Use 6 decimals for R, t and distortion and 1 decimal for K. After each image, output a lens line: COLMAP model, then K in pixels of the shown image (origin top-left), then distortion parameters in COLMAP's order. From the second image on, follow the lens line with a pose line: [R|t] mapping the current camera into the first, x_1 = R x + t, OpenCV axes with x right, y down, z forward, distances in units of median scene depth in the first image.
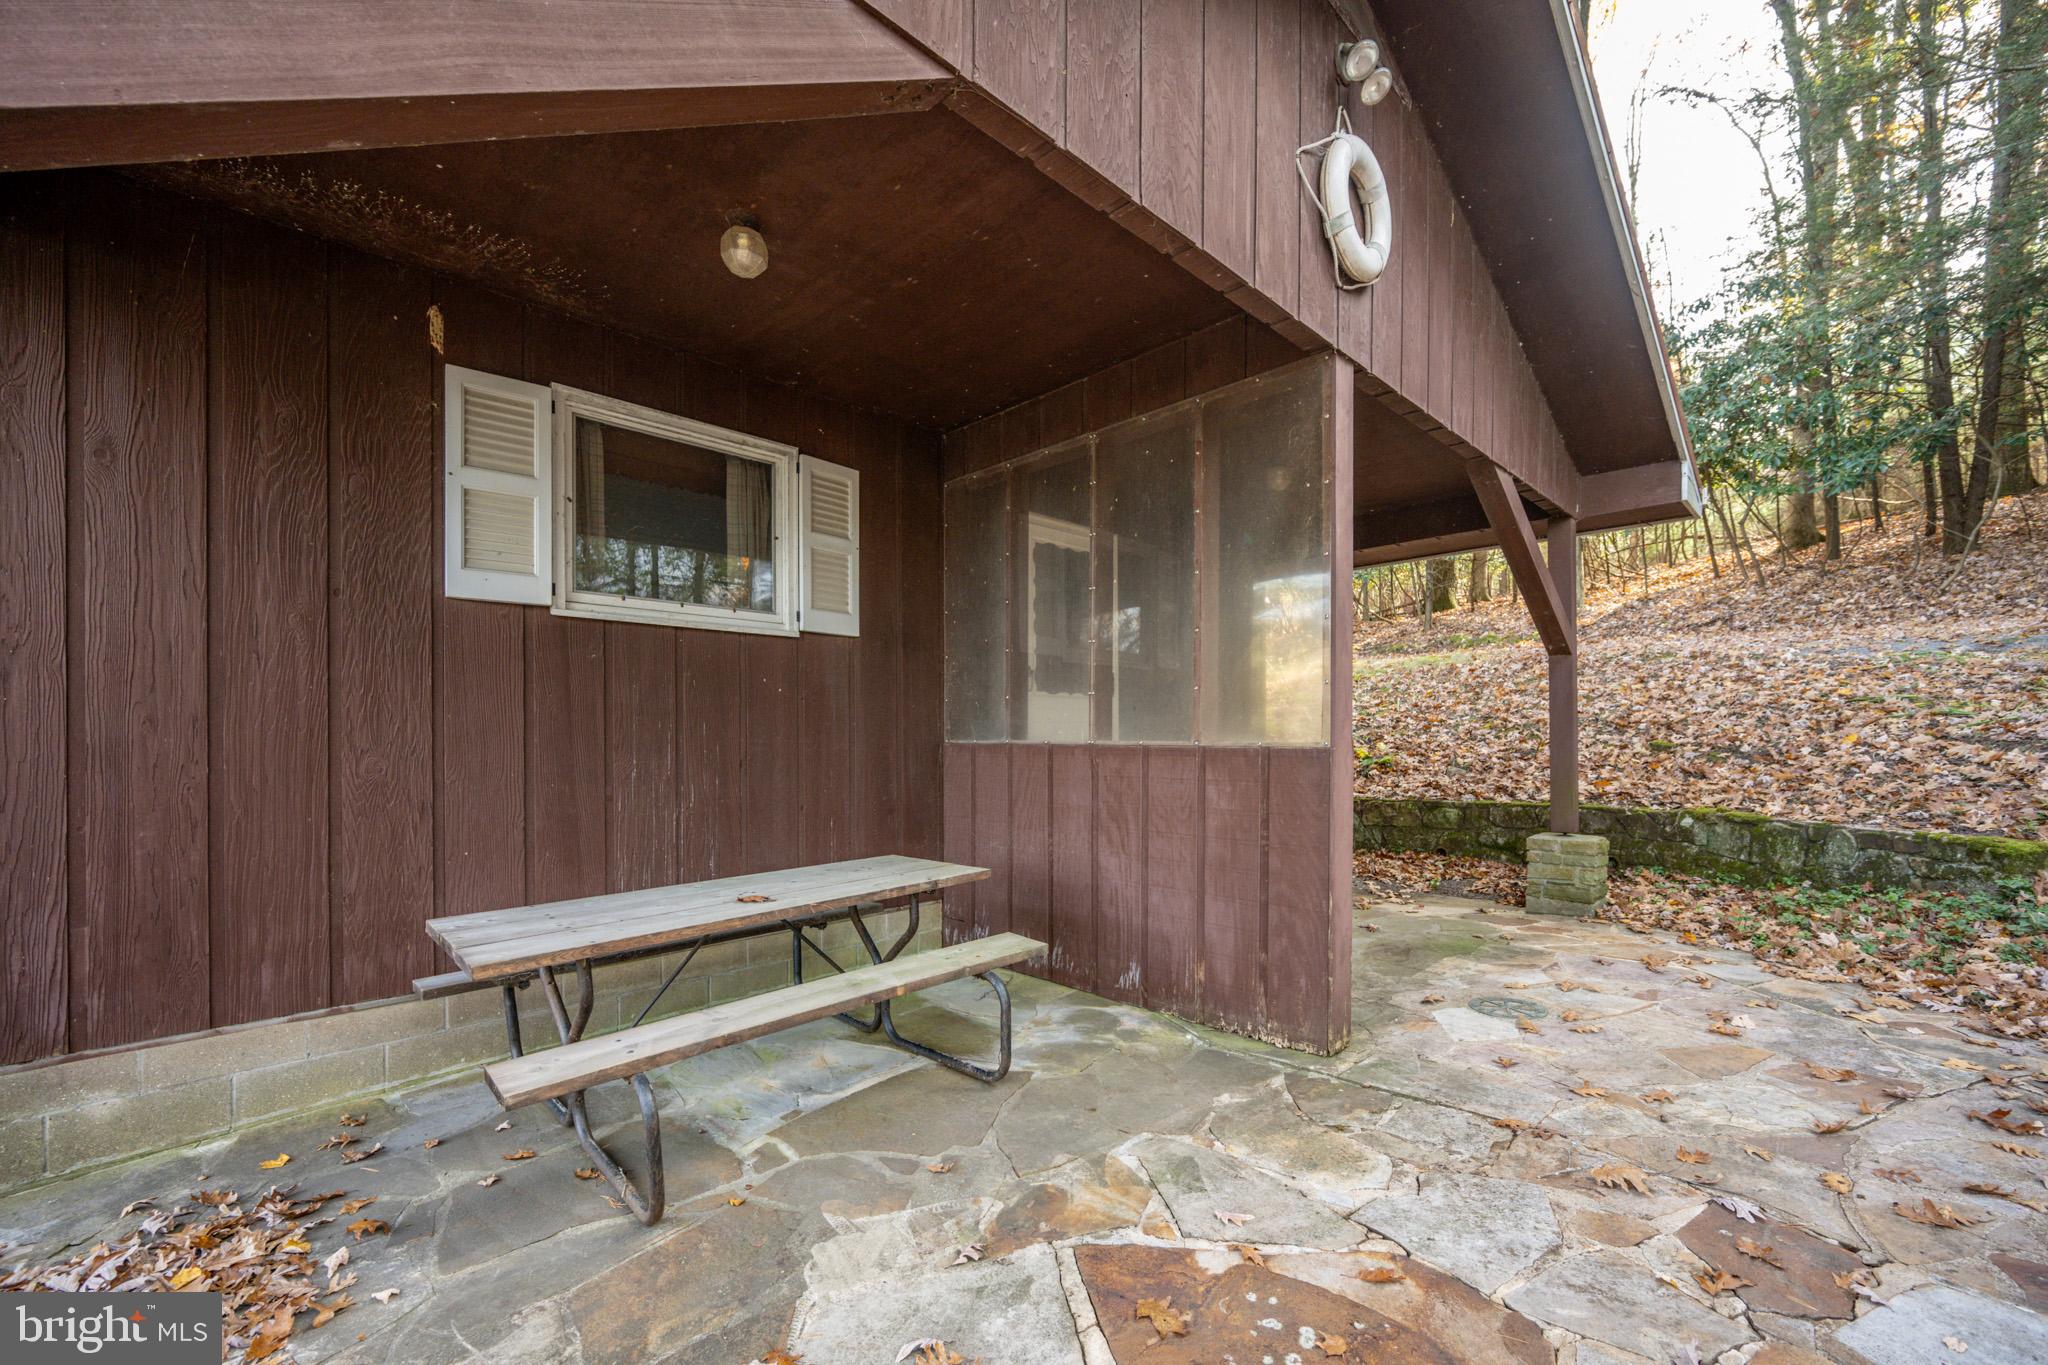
lens RADIAL K [[815.7, 0, 1011.2], [0, 815.7, 739.2], [0, 0, 1]] dist [-0.001124, -0.000147]
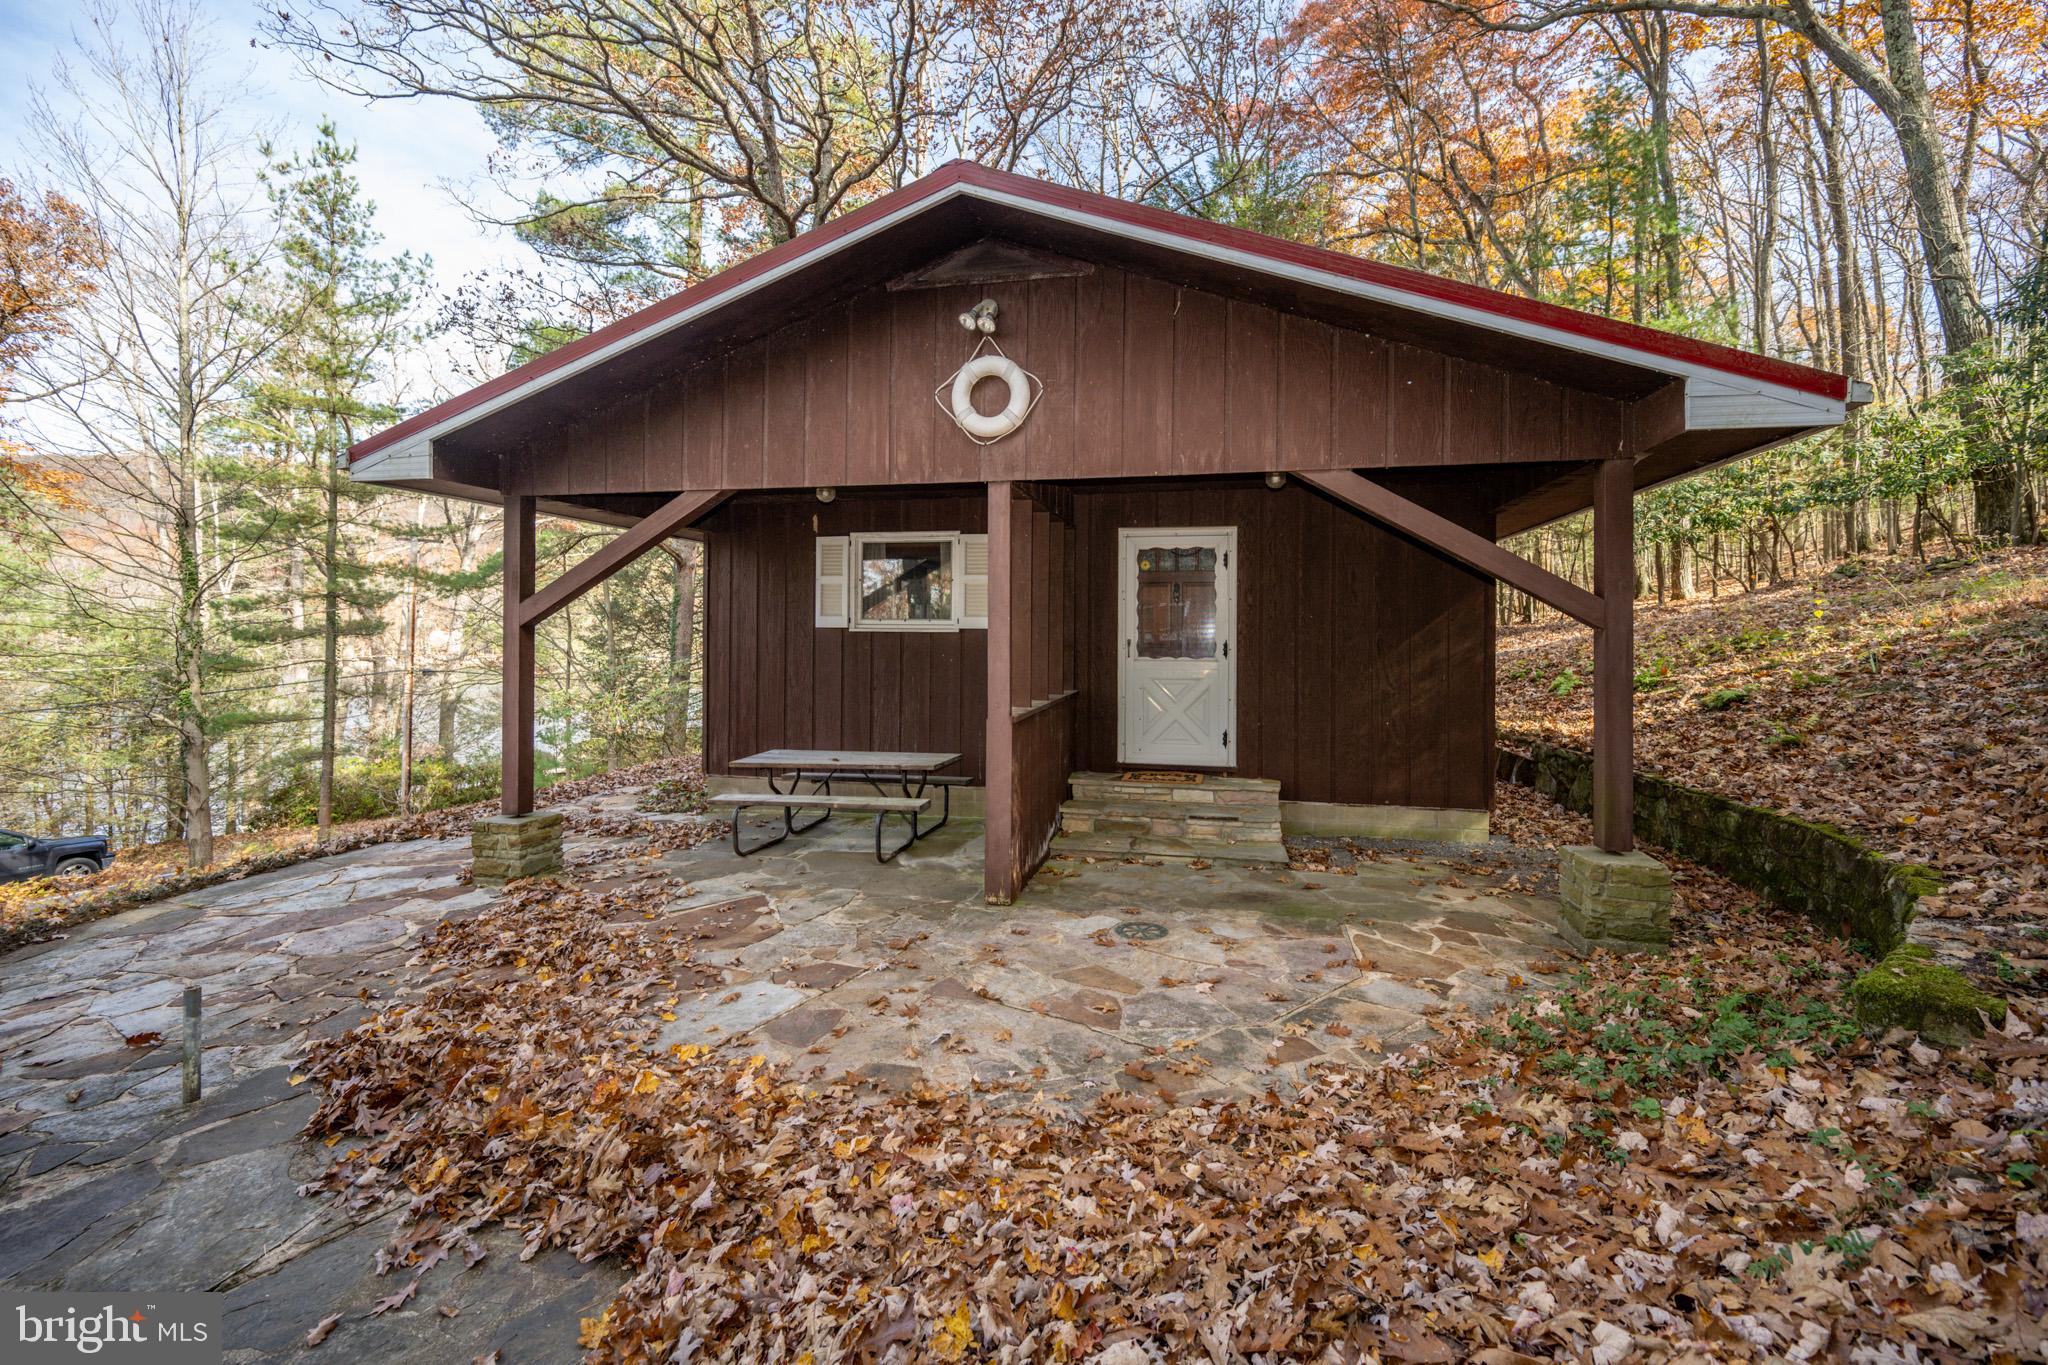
lens RADIAL K [[795.6, 0, 1062.2], [0, 795.6, 631.5], [0, 0, 1]] dist [0.000923, 0.000174]
pose [[0.574212, 0.004878, -0.818692, 1.348745], [-0.011953, 0.999926, -0.002425, -0.122069], [0.818619, 0.011178, 0.574228, 0.141163]]
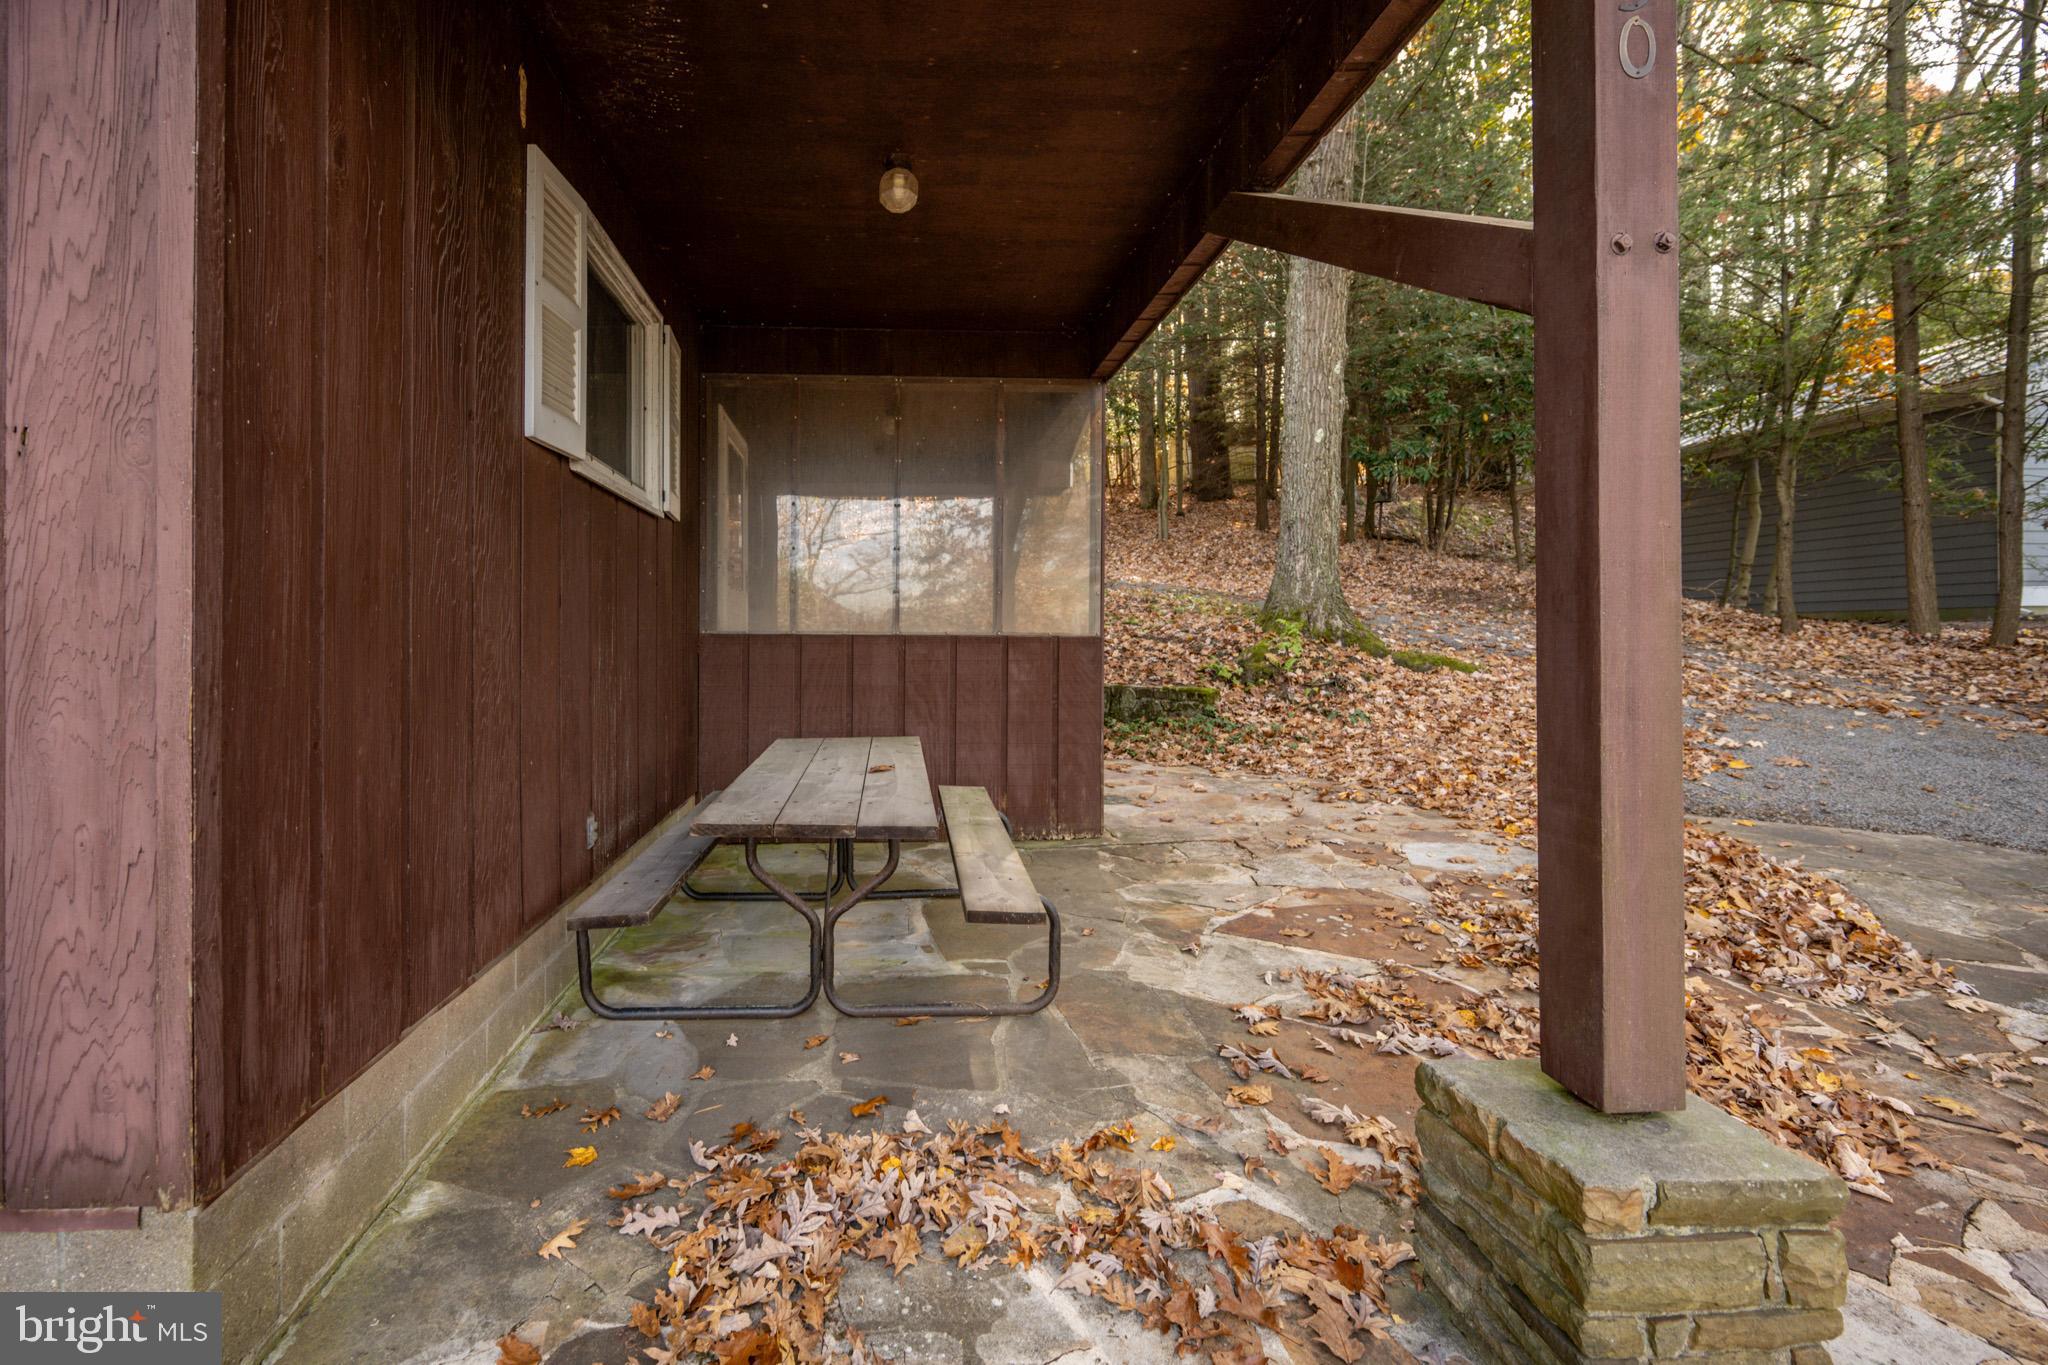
lens RADIAL K [[857.0, 0, 880.3], [0, 857.0, 633.3], [0, 0, 1]] dist [-0.002878, -0.000708]
pose [[0.688691, 0.008690, 0.725003, -0.795785], [0.000462, 0.999923, -0.012424, 0.019038], [-0.725055, 0.008891, 0.688634, 0.139269]]
